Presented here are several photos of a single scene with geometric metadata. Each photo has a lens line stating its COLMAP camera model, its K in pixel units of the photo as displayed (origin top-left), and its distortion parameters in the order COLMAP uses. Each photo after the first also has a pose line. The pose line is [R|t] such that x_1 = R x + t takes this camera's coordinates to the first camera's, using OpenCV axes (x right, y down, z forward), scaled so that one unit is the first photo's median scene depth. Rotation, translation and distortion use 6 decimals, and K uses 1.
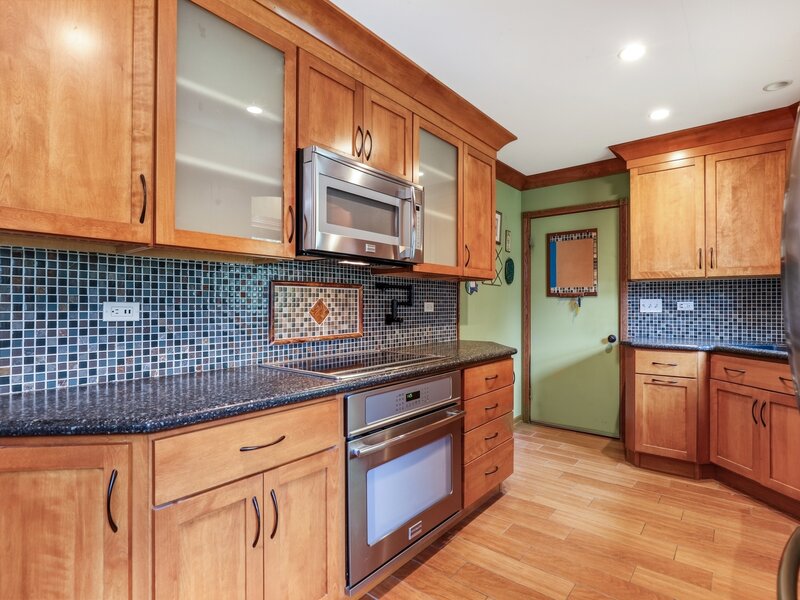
lens RADIAL K [[417.6, 0, 397.6], [0, 417.6, 300.5], [0, 0, 1]] dist [-0.023802, 0.000610]
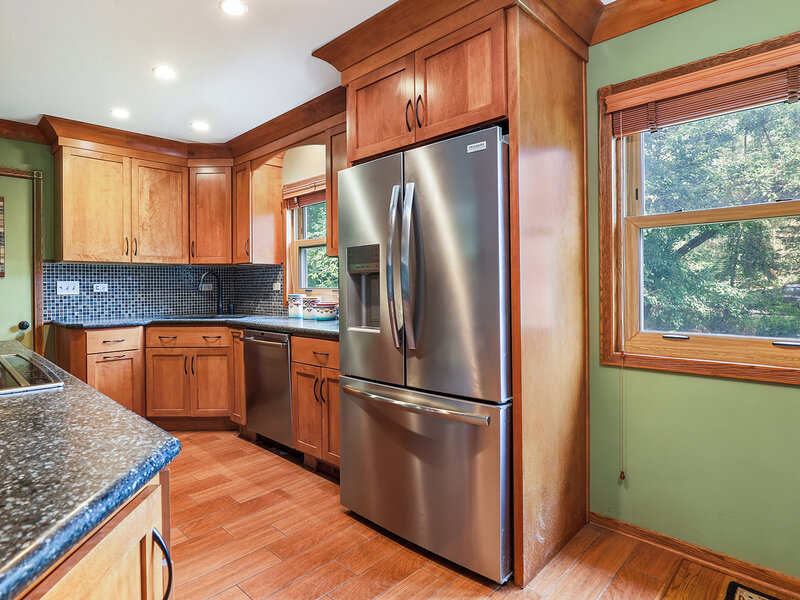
lens RADIAL K [[455.9, 0, 376.2], [0, 455.9, 284.7], [0, 0, 1]] dist [0.000305, -0.001348]
pose [[0.088620, -0.003944, 0.996058, -0.476351], [-0.005473, 0.999975, 0.004446, -0.004445], [-0.996050, -0.005846, 0.088596, 0.196865]]
